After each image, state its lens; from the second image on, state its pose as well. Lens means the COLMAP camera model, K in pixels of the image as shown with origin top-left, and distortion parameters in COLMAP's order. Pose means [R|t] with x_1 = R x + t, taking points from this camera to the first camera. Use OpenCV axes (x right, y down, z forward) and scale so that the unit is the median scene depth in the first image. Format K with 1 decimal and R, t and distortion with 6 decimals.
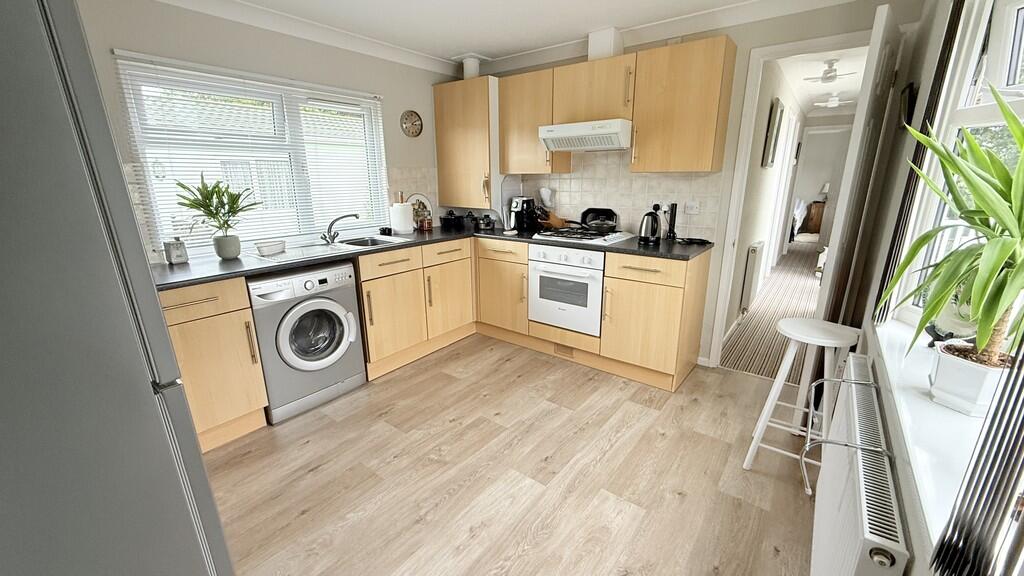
lens RADIAL K [[408.2, 0, 512.0], [0, 408.2, 288.0], [0, 0, 1]] dist [-0.000410, 0.000095]
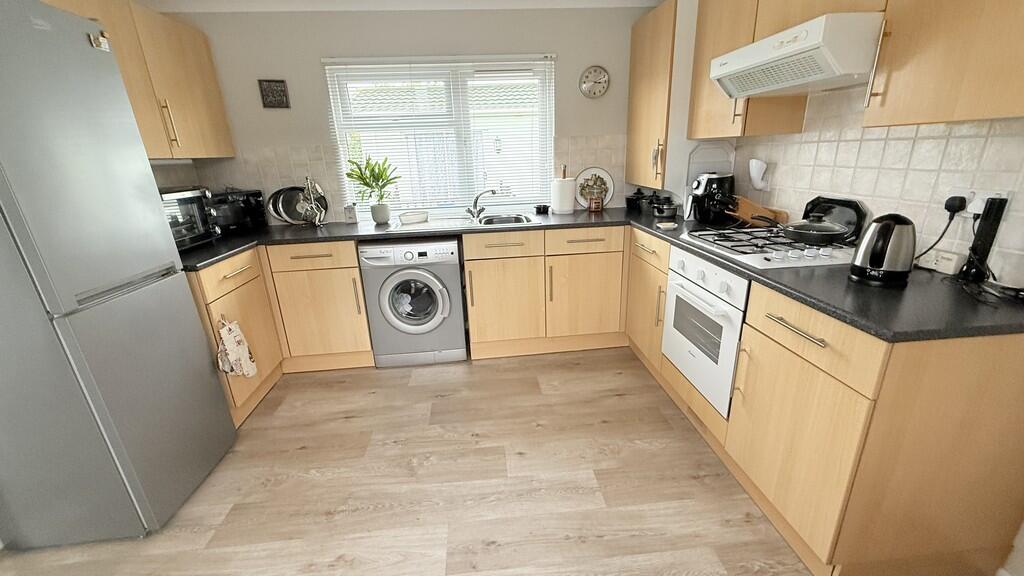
lens RADIAL K [[408.2, 0, 512.0], [0, 408.2, 288.0], [0, 0, 1]] dist [-0.000410, 0.000095]
pose [[0.677724, 0.214443, -0.703353, 0.377194], [-0.162216, 0.976566, 0.141438, -0.098514], [0.717201, 0.018240, 0.696628, 0.366152]]
